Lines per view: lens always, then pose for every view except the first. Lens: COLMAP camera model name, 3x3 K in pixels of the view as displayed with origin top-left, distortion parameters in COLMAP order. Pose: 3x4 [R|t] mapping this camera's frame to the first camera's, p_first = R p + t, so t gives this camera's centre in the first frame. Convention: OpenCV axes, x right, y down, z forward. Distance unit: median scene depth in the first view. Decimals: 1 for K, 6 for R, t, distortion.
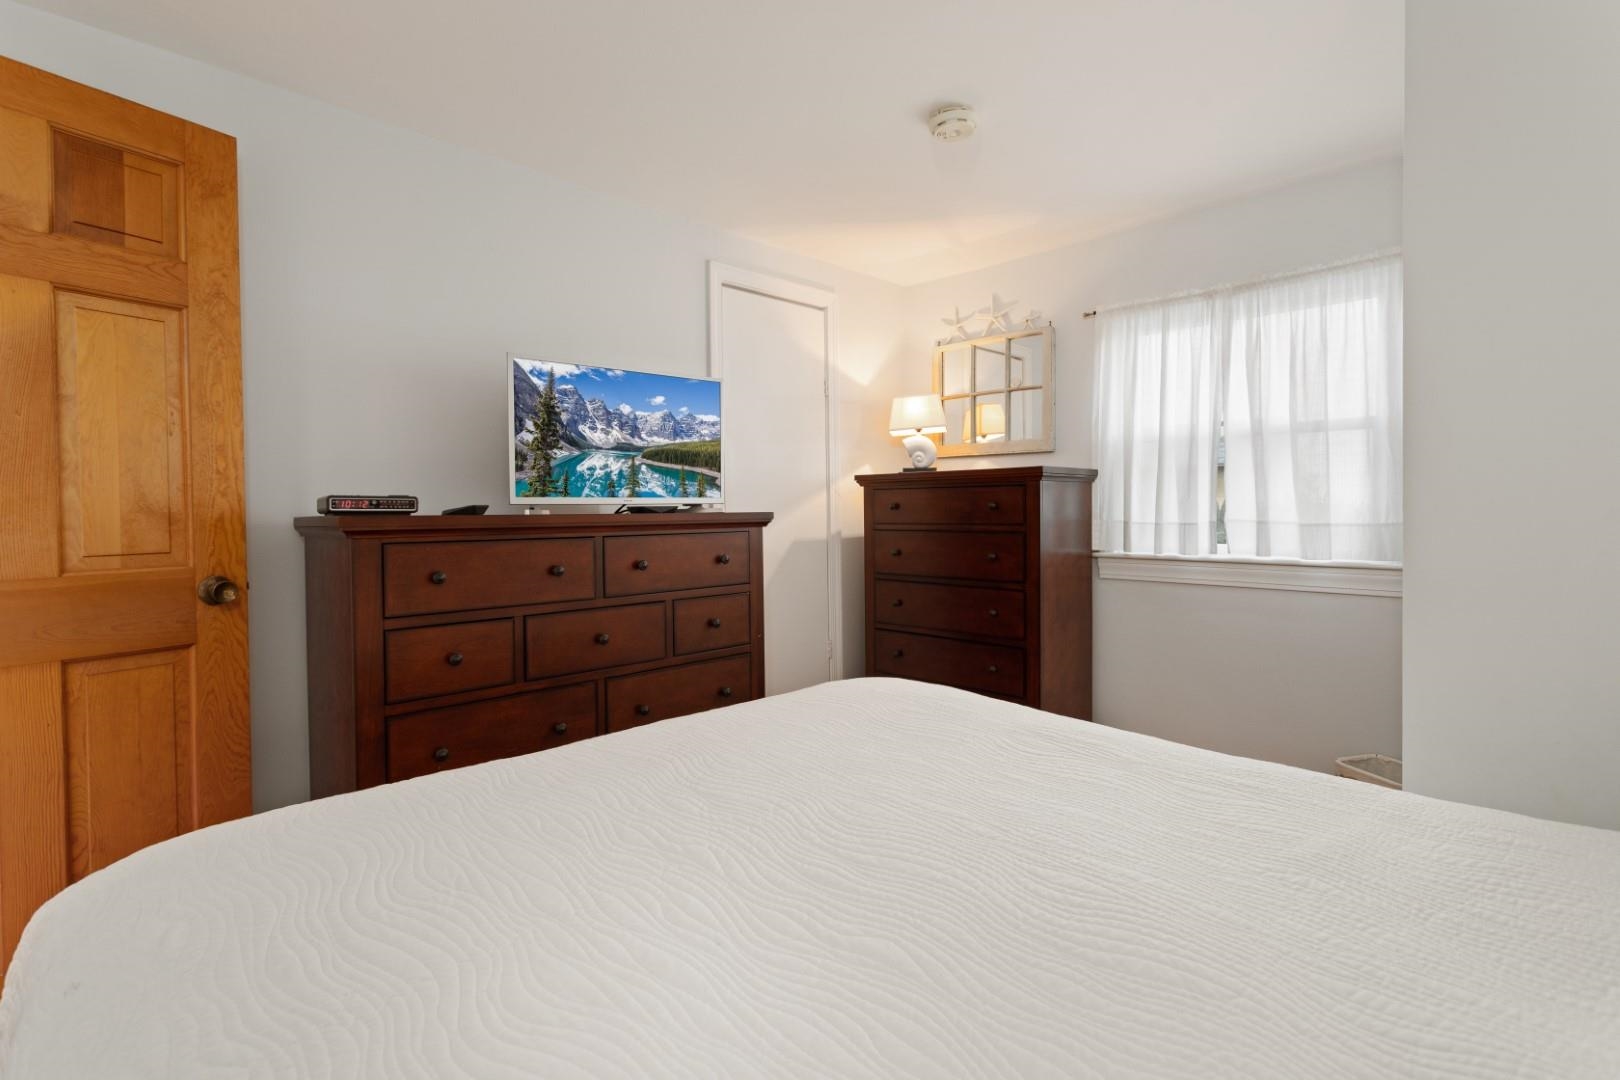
lens RADIAL K [[768.9, 0, 803.0], [0, 768.9, 538.0], [0, 0, 1]] dist [-0.001539, 0.003559]
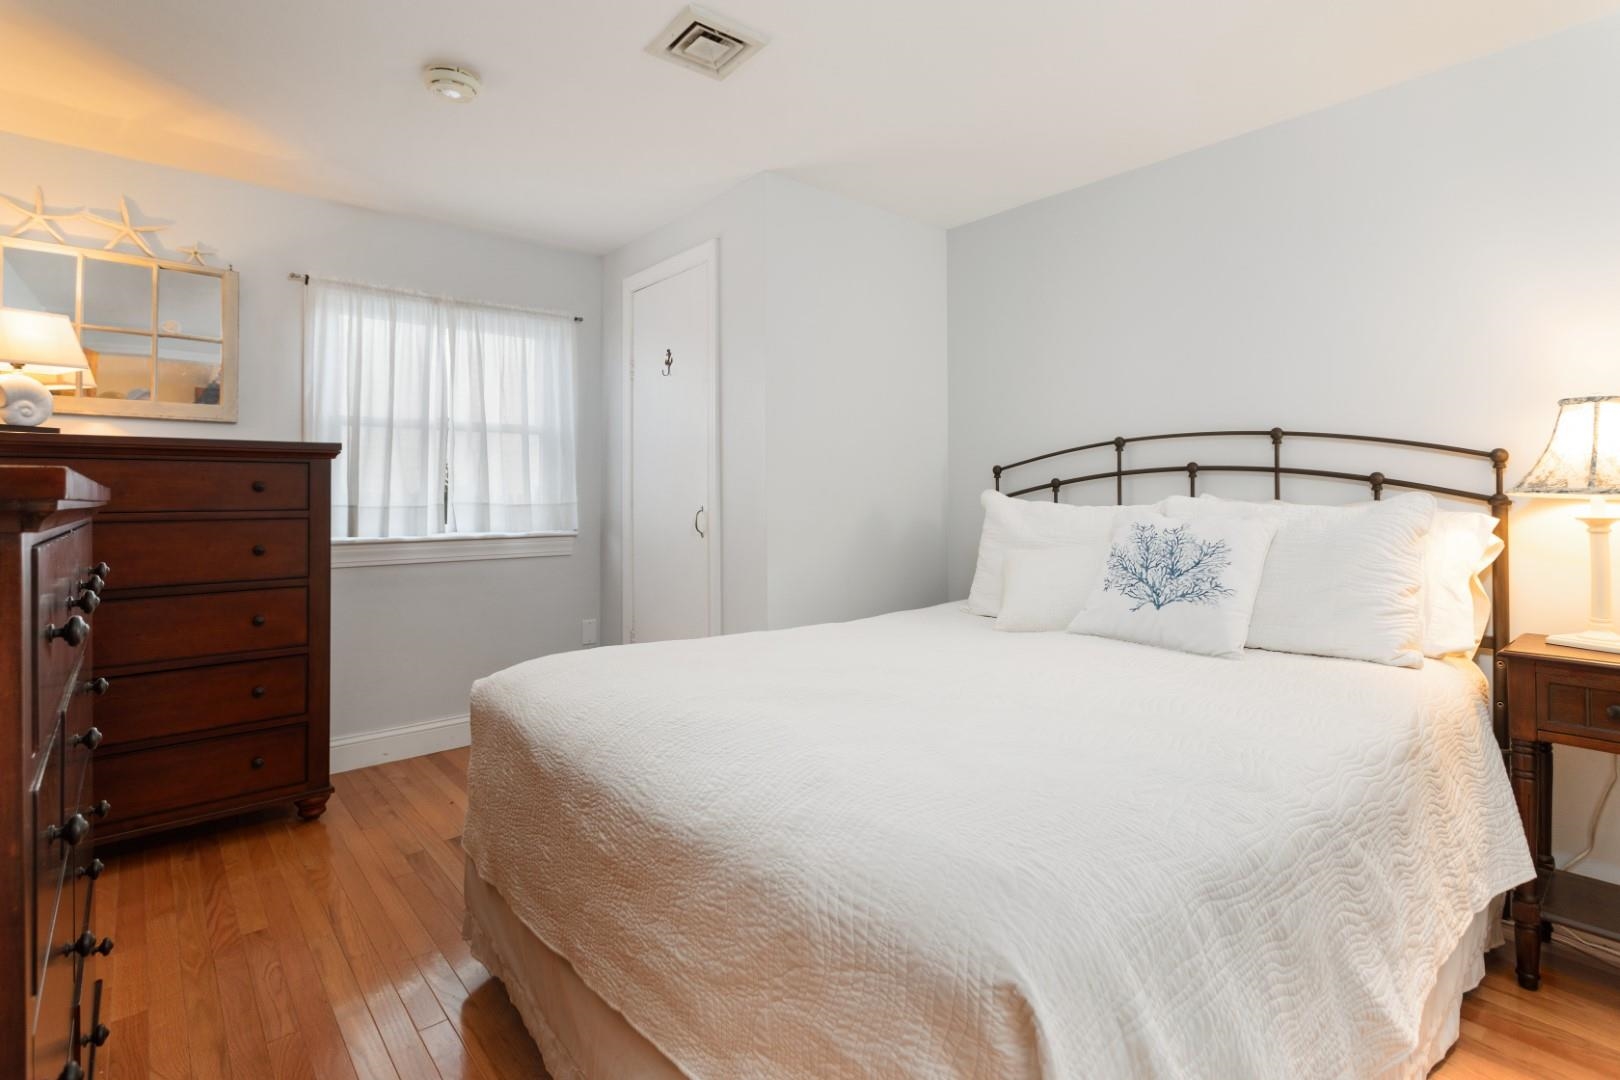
lens RADIAL K [[768.9, 0, 798.7], [0, 768.9, 502.5], [0, 0, 1]] dist [-0.001539, 0.003559]
pose [[0.094189, -0.004902, 0.995542, -0.503187], [0.036156, 0.999345, 0.001500, -0.006510], [-0.994898, 0.035854, 0.094304, 0.363718]]
